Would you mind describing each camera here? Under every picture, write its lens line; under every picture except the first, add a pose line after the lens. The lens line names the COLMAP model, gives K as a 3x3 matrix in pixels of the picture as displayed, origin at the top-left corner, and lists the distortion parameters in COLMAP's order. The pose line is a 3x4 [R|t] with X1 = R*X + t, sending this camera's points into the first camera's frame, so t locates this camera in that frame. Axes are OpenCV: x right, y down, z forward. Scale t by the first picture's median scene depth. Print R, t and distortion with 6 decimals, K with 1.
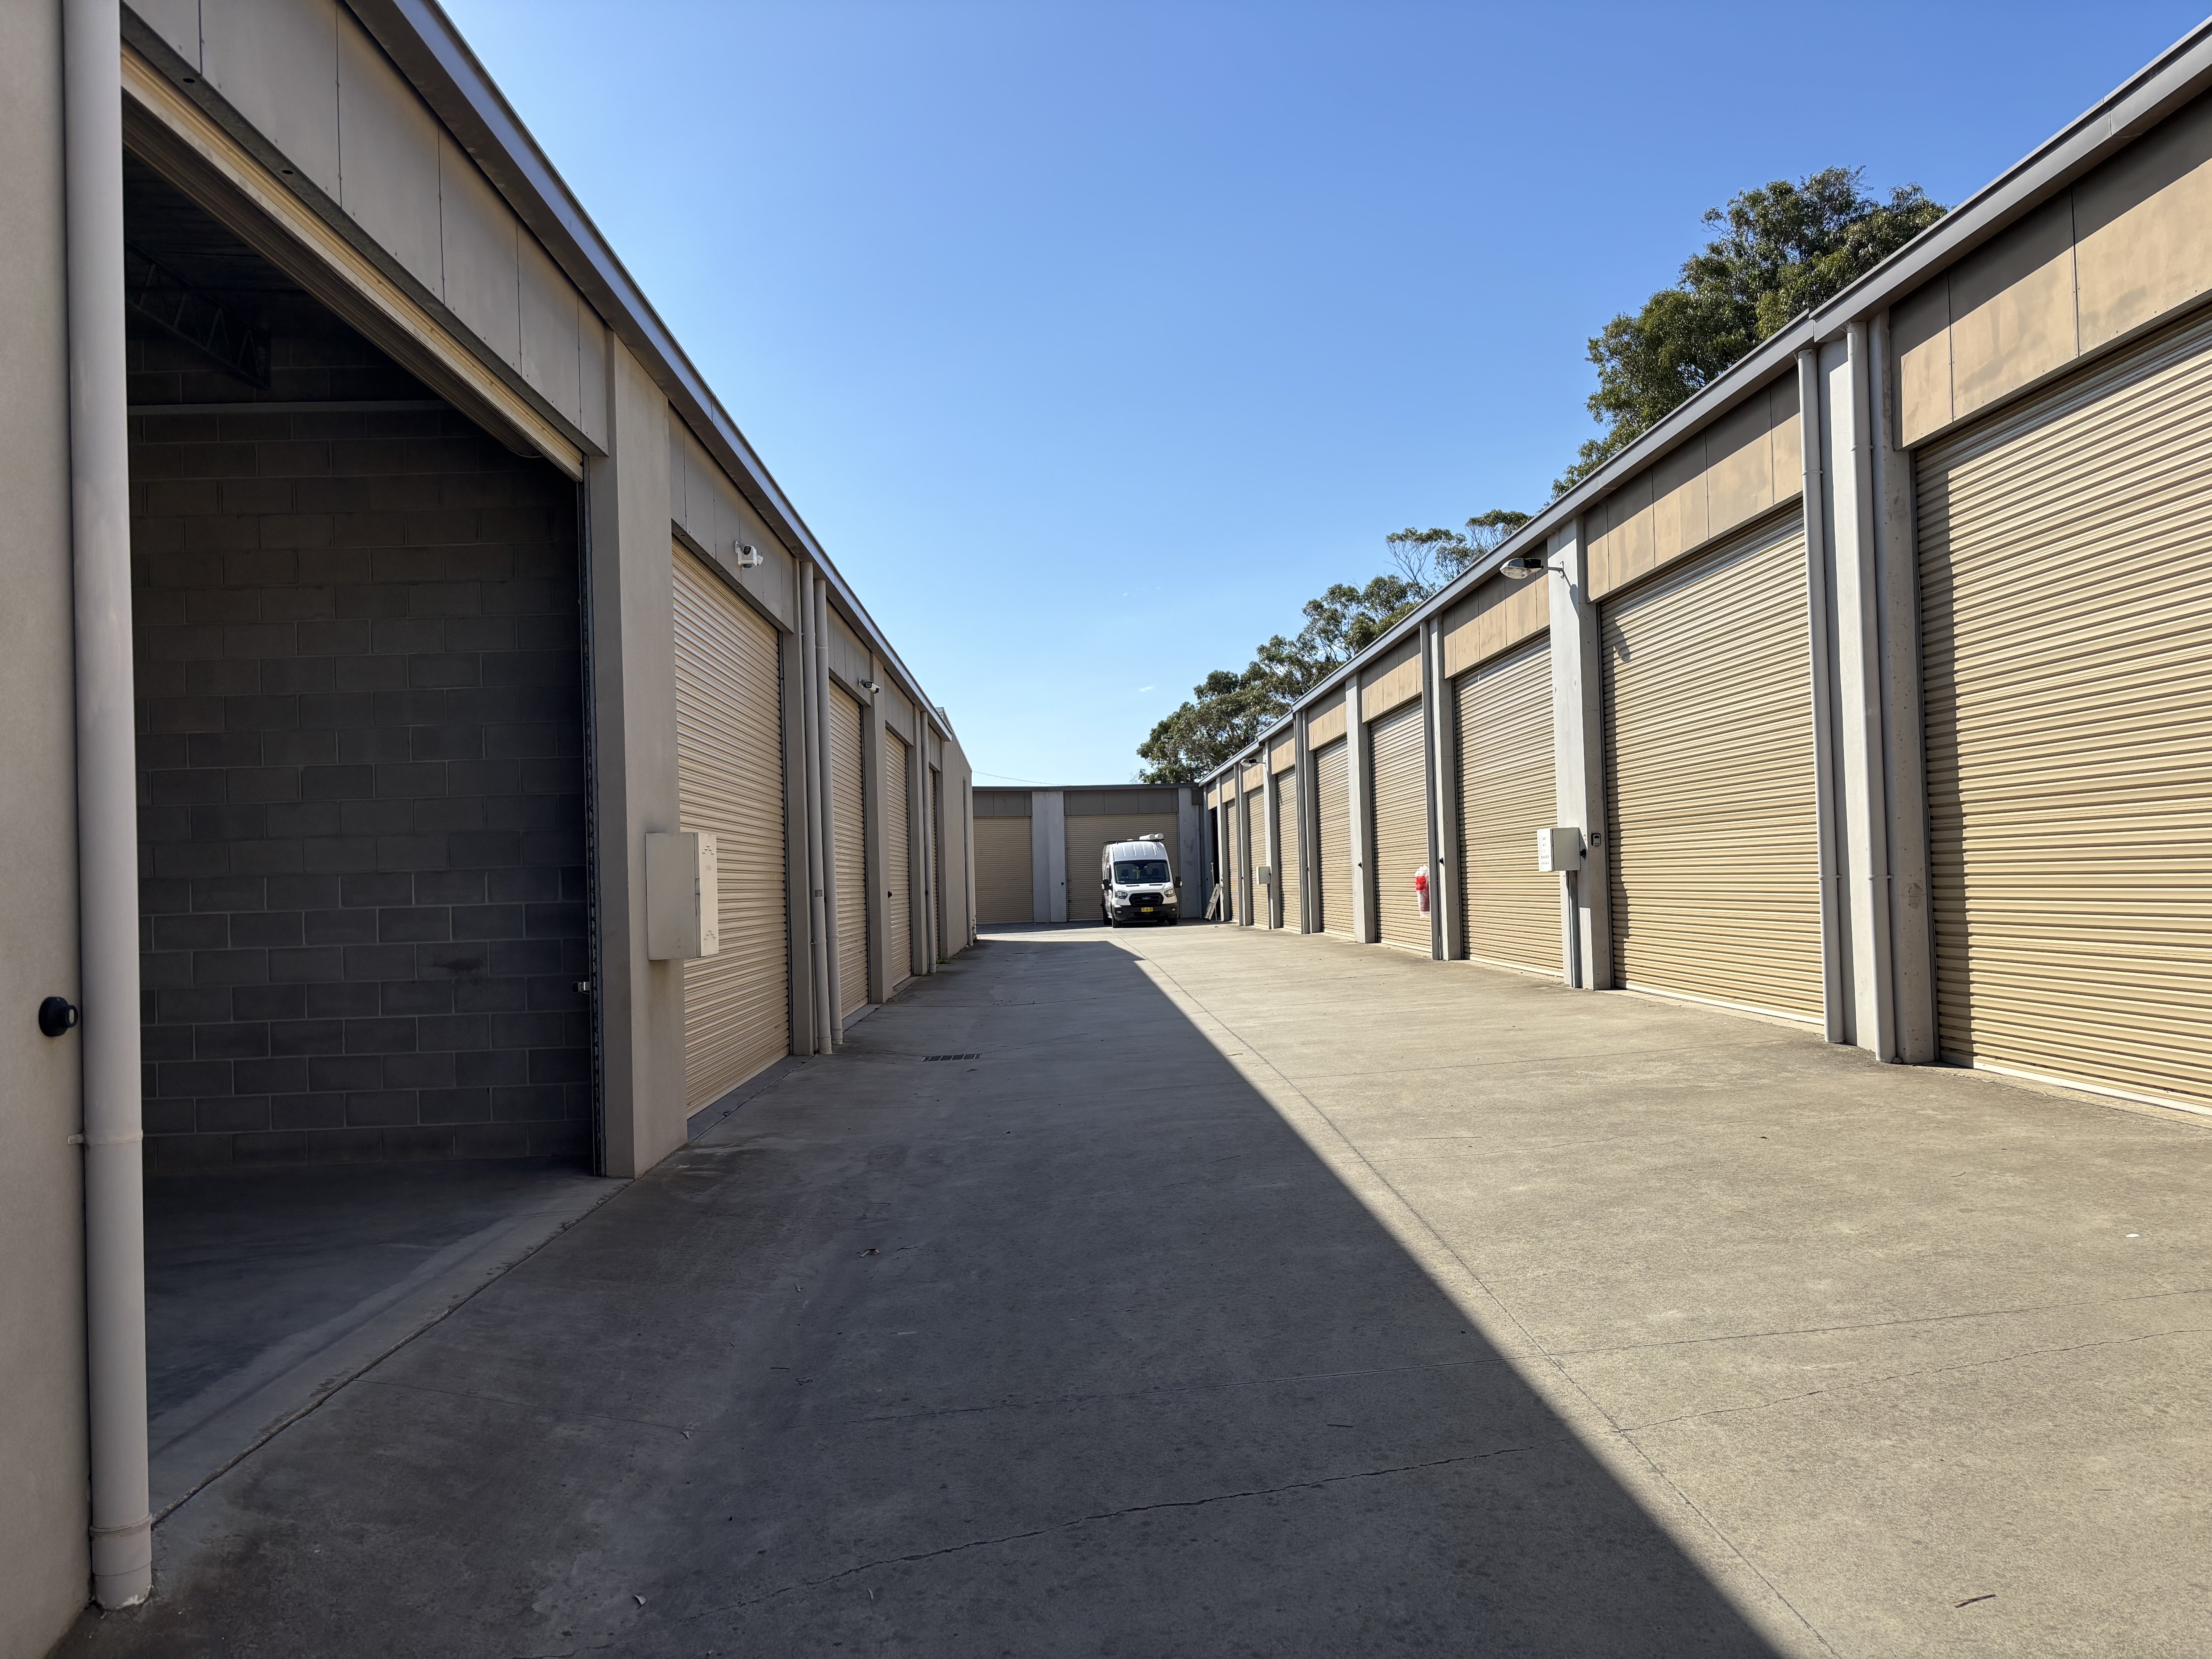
lens RADIAL K [[1669.7, 0, 1106.2], [0, 1669.7, 846.9], [0, 0, 1]] dist [0.057789, -0.056383]
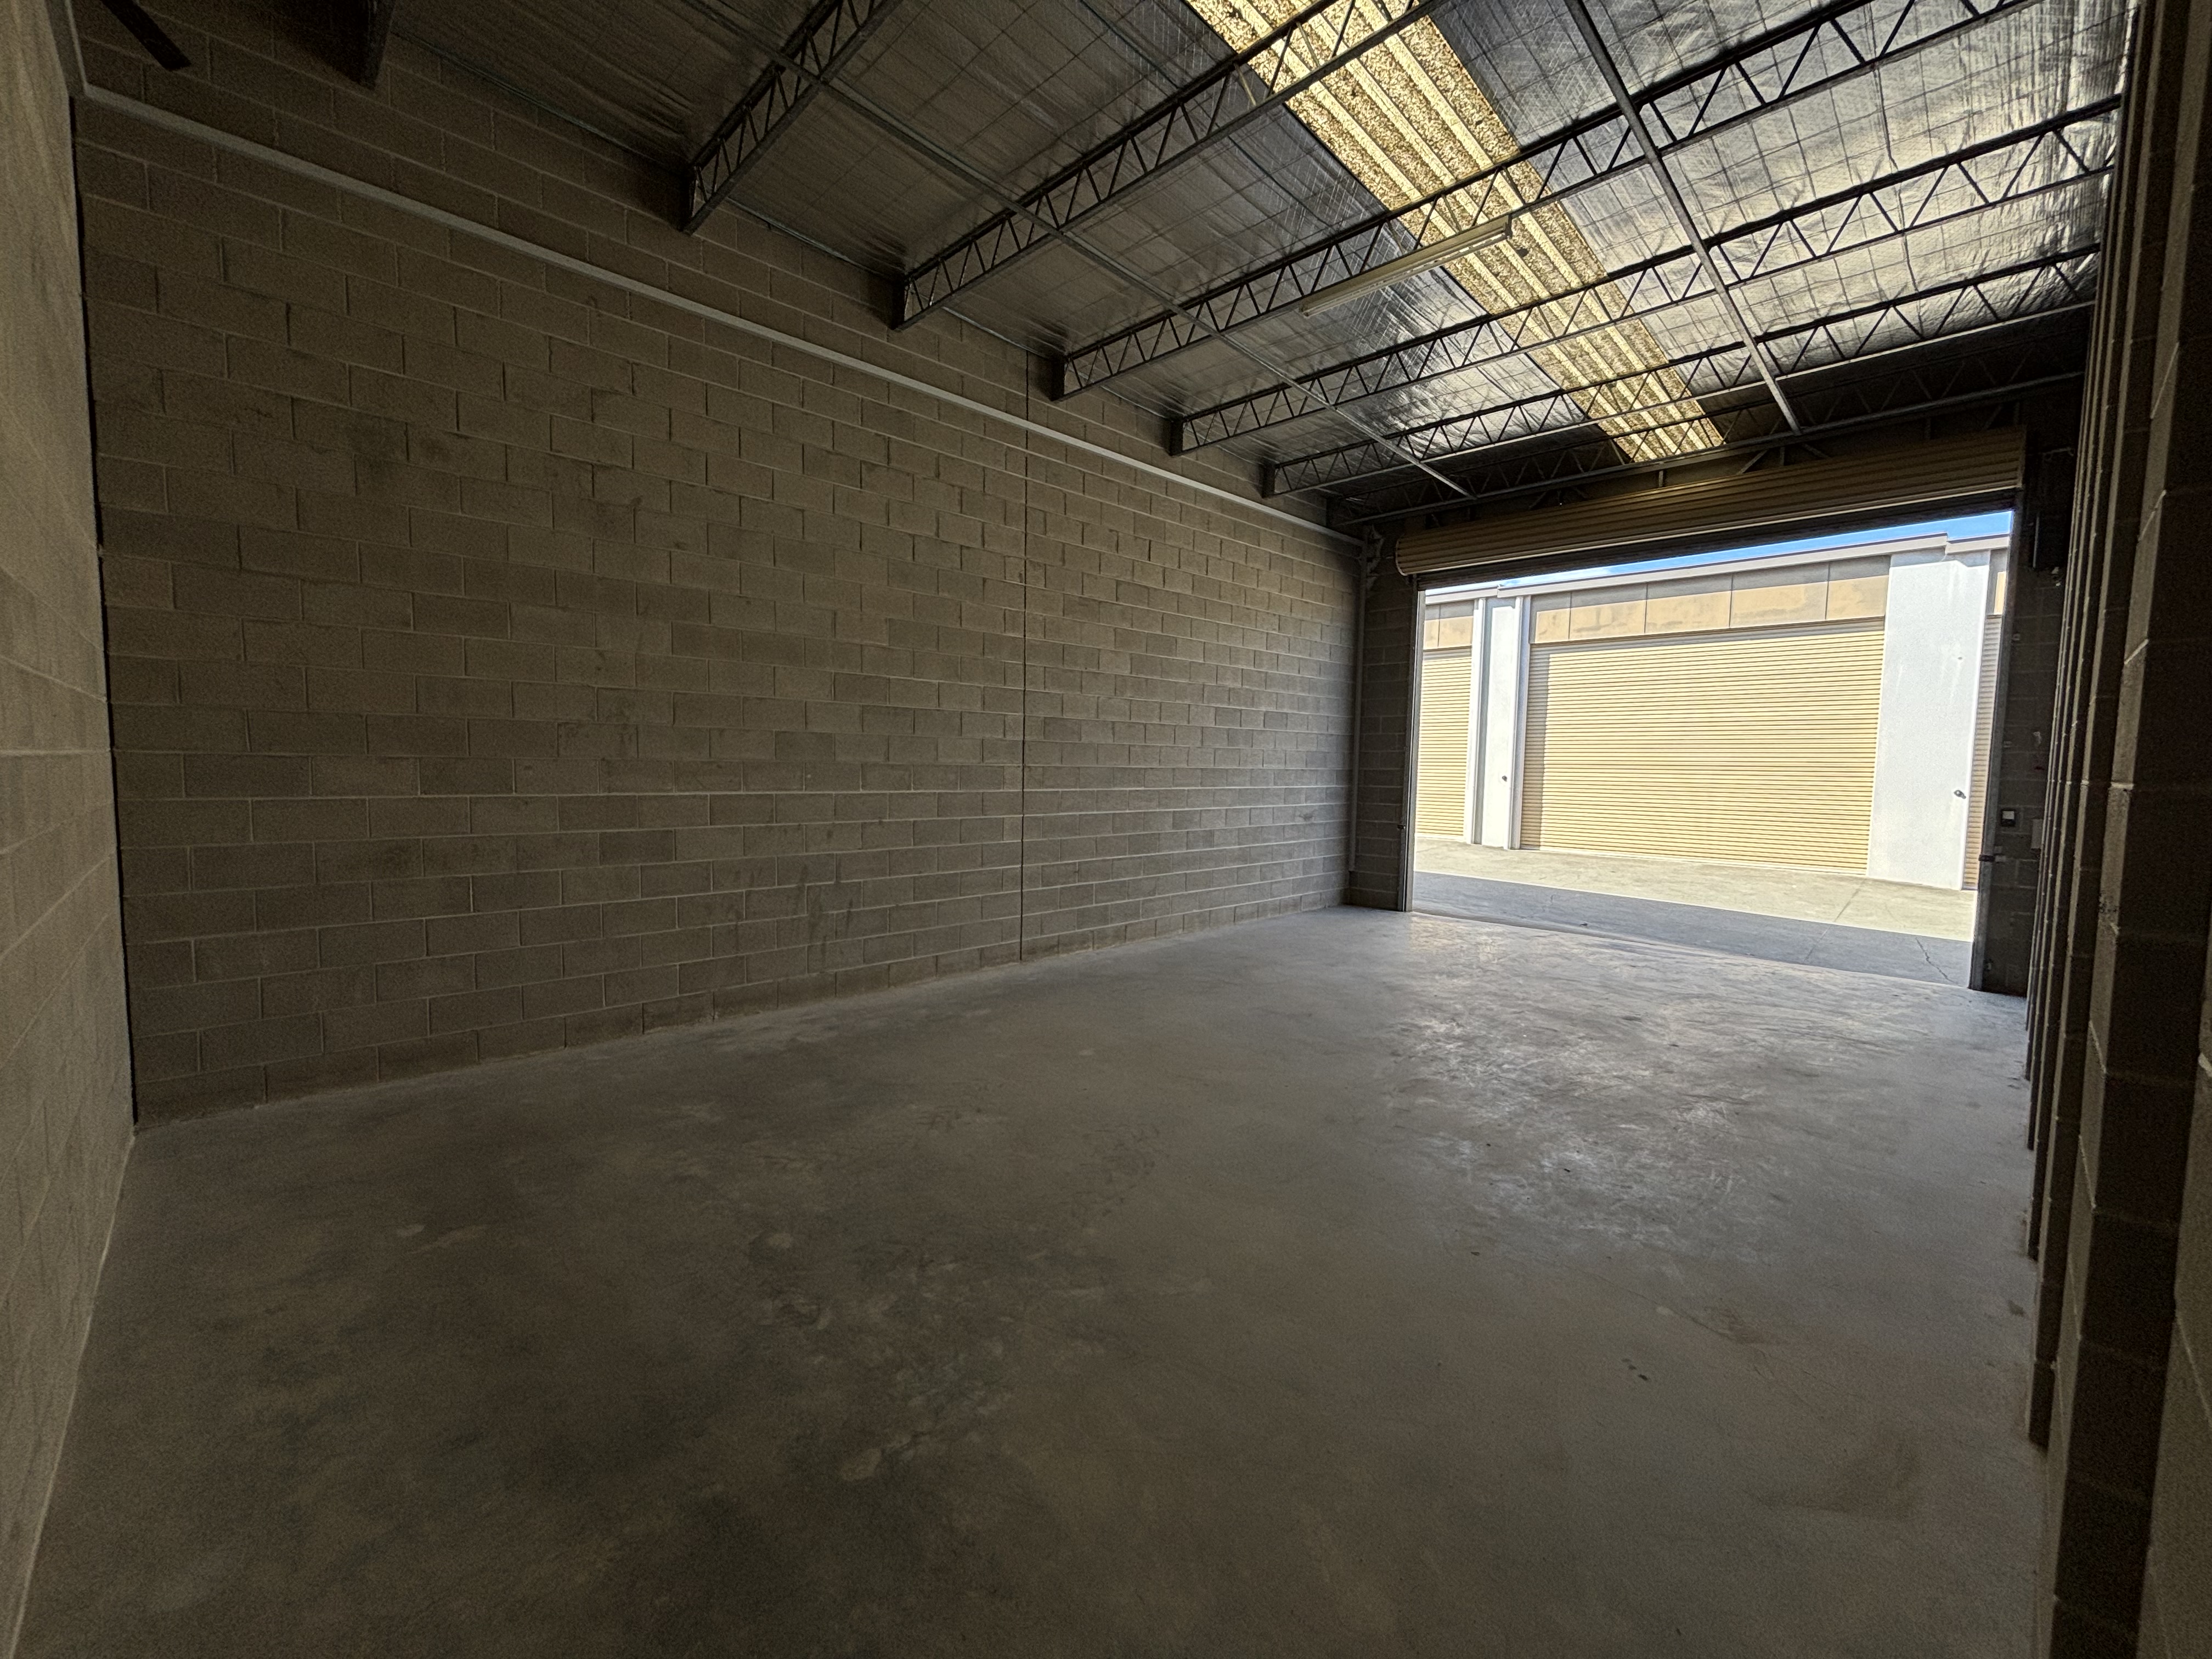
lens RADIAL K [[894.2, 0, 1109.4], [0, 894.2, 822.8], [0, 0, 1]] dist [0.003492, 0.000074]
pose [[0.736246, 0.001506, 0.676712, -1.281735], [-0.065167, 0.995508, 0.068685, 0.019412], [-0.673569, -0.094669, 0.733037, 0.373279]]
